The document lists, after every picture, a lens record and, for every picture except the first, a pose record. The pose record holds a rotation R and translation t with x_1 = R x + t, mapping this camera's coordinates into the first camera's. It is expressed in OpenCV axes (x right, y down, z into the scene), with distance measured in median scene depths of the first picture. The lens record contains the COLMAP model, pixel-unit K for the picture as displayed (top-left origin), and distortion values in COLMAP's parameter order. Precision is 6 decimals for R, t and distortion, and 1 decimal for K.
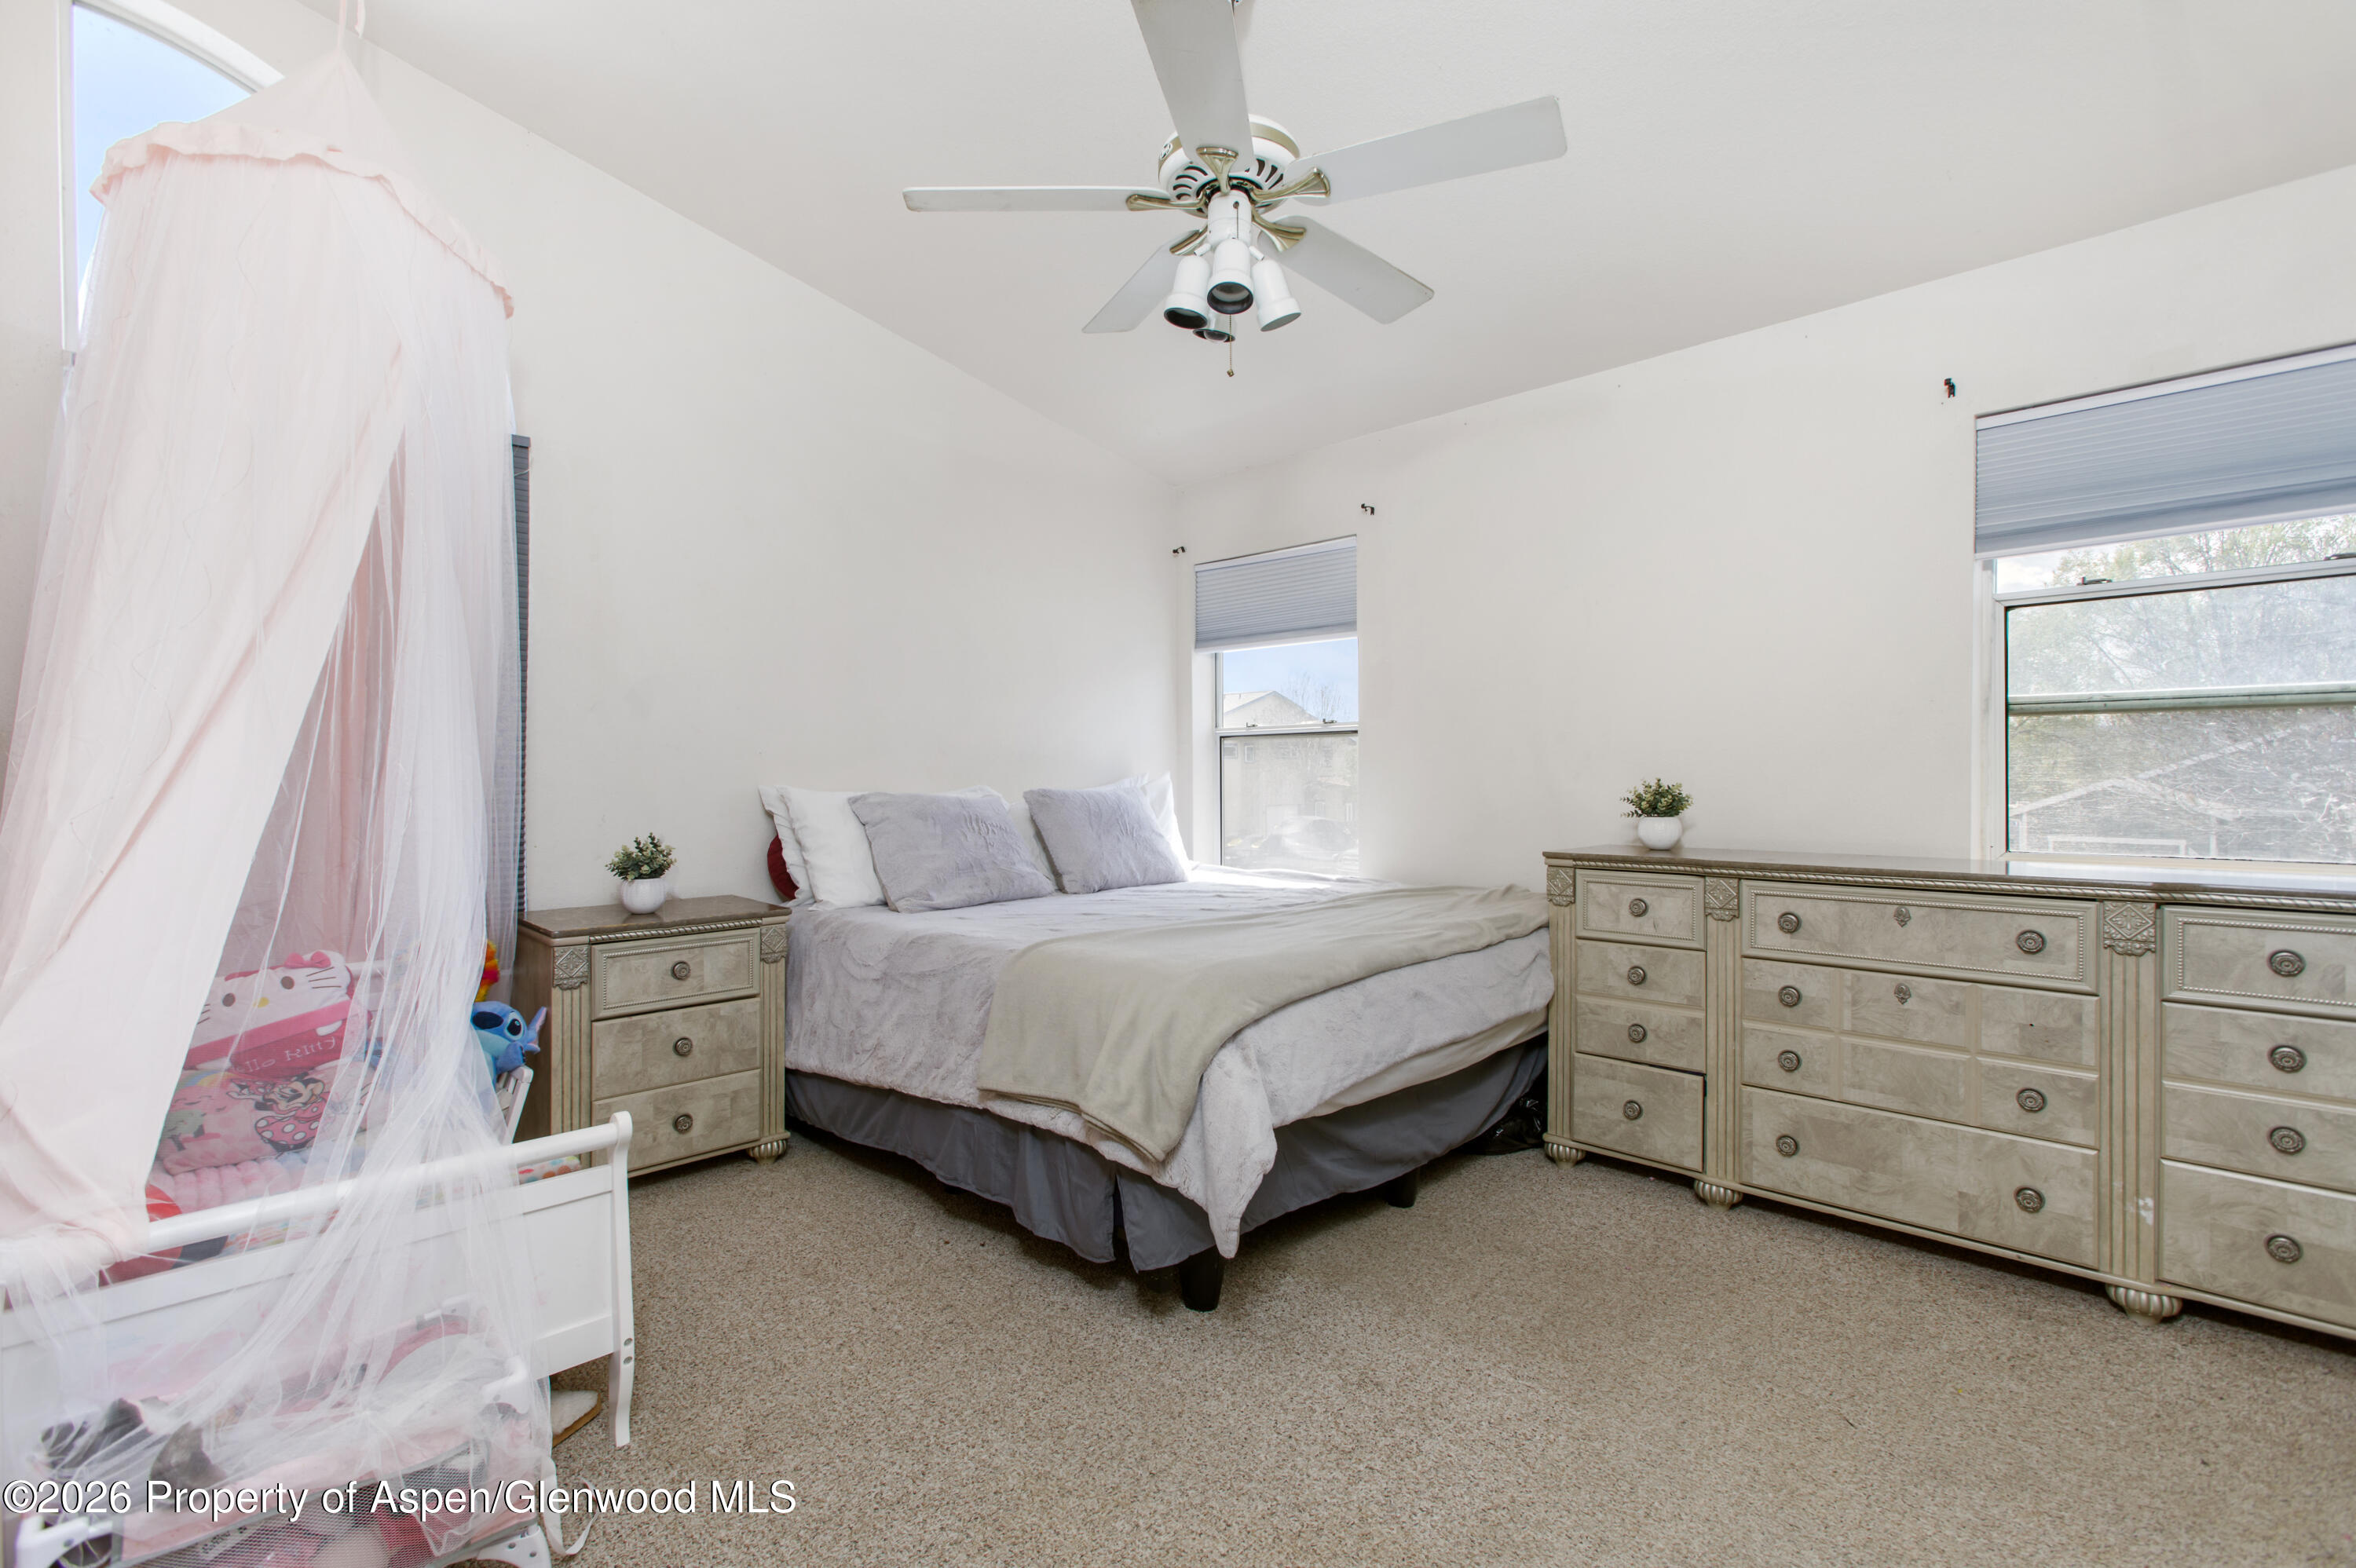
lens RADIAL K [[1064.3, 0, 1176.6], [0, 1064.3, 764.6], [0, 0, 1]] dist [-0.015620, 0.010783]
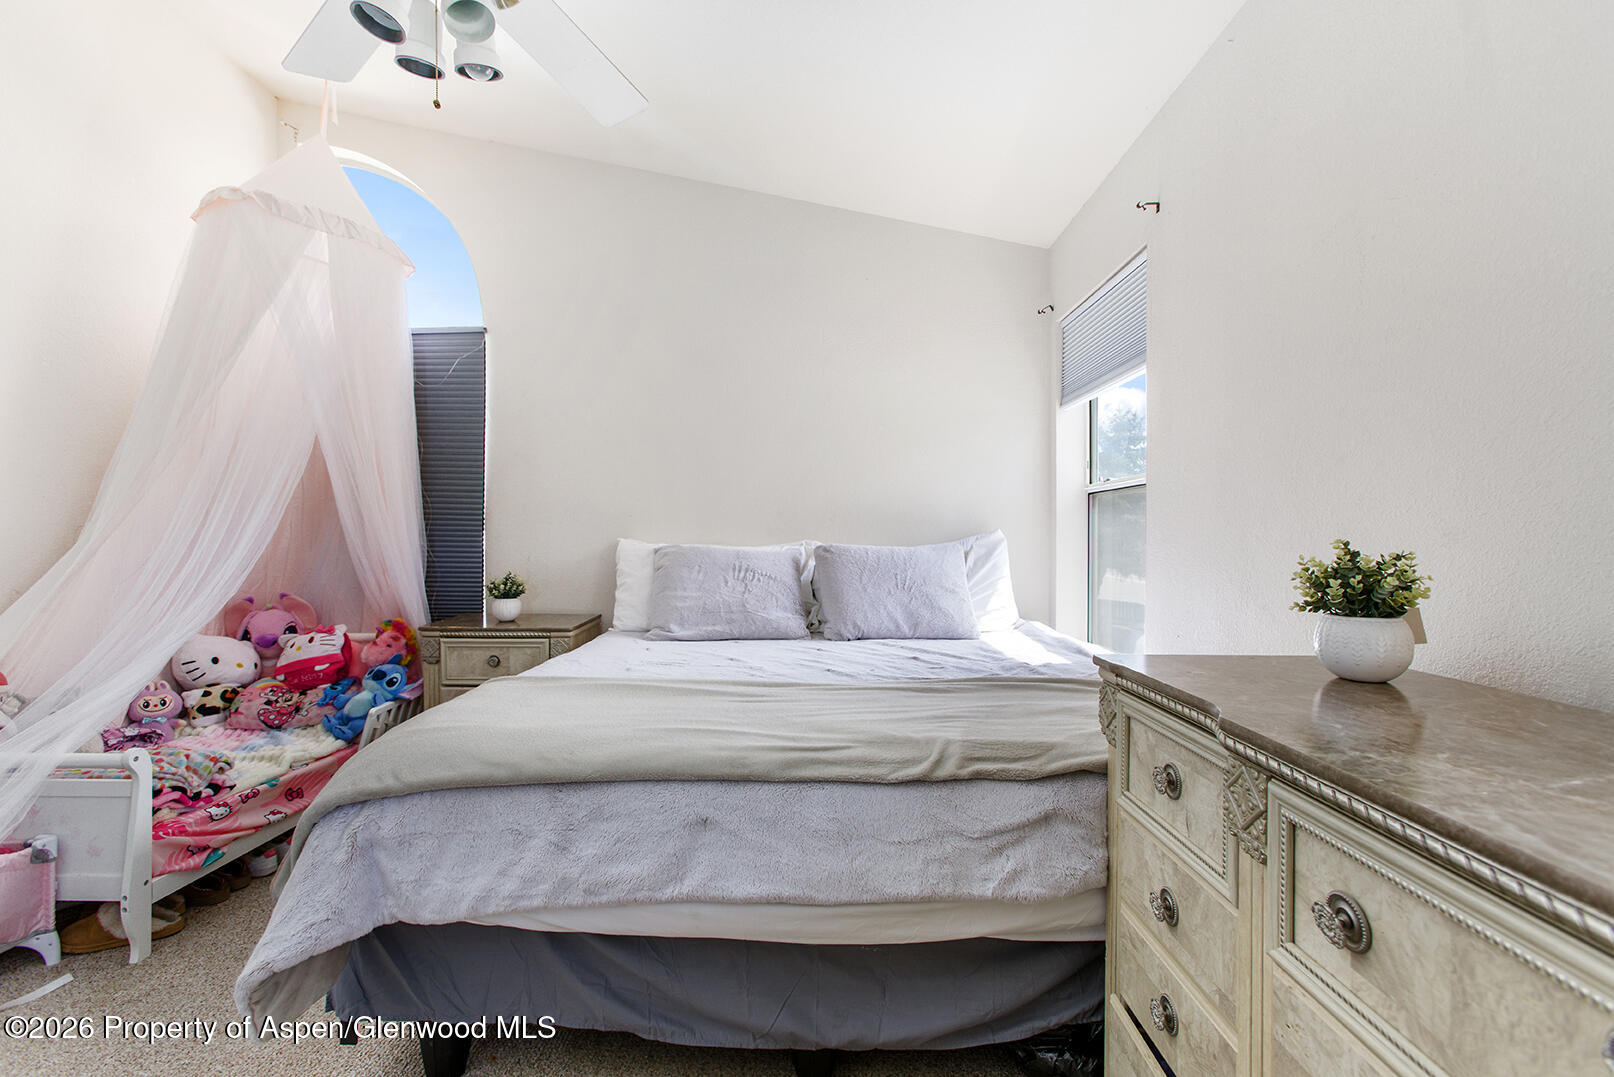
lens RADIAL K [[729.2, 0, 806.1], [0, 729.2, 525.2], [0, 0, 1]] dist [-0.015620, 0.010783]
pose [[0.687678, -0.002587, -0.726011, 0.631147], [0.001777, 0.999997, -0.001881, 0.005974], [0.726013, 0.000004, 0.687681, 0.676585]]
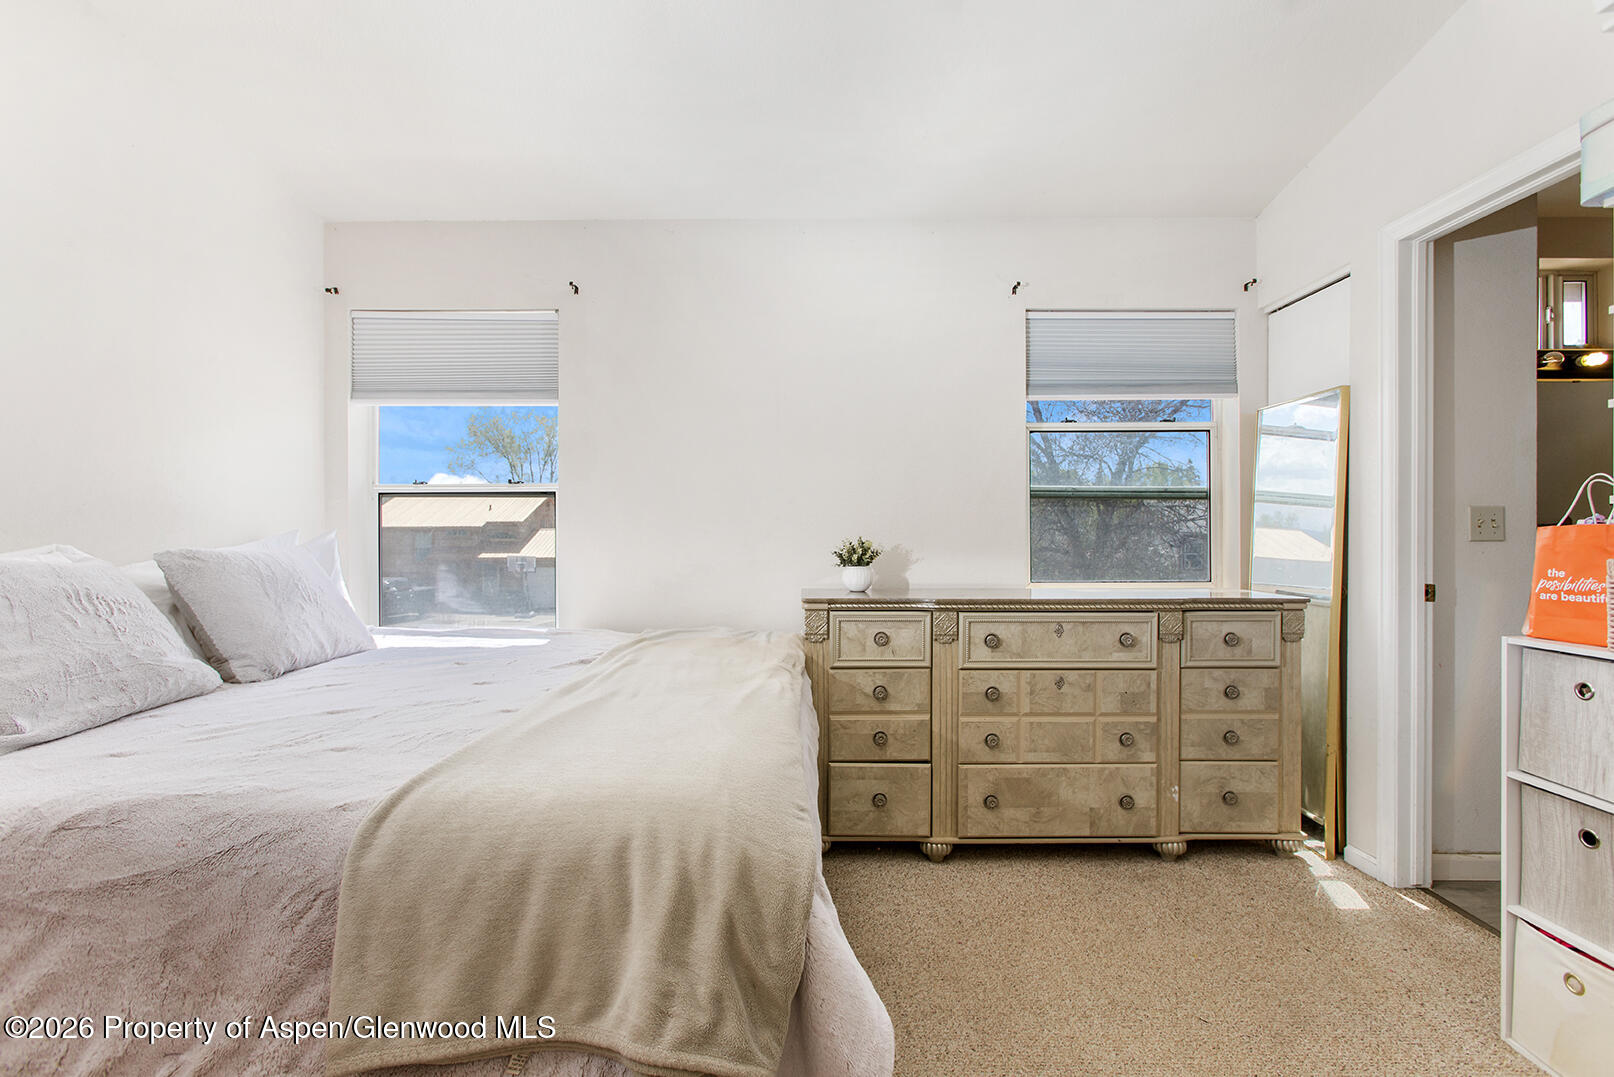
lens RADIAL K [[717.4, 0, 805.4], [0, 717.4, 531.1], [0, 0, 1]] dist [-0.021212, 0.016102]
pose [[0.716005, 0.009130, 0.698035, -0.247673], [-0.010099, 0.999945, -0.002720, 0.010489], [-0.698022, -0.005102, 0.716058, 0.495923]]
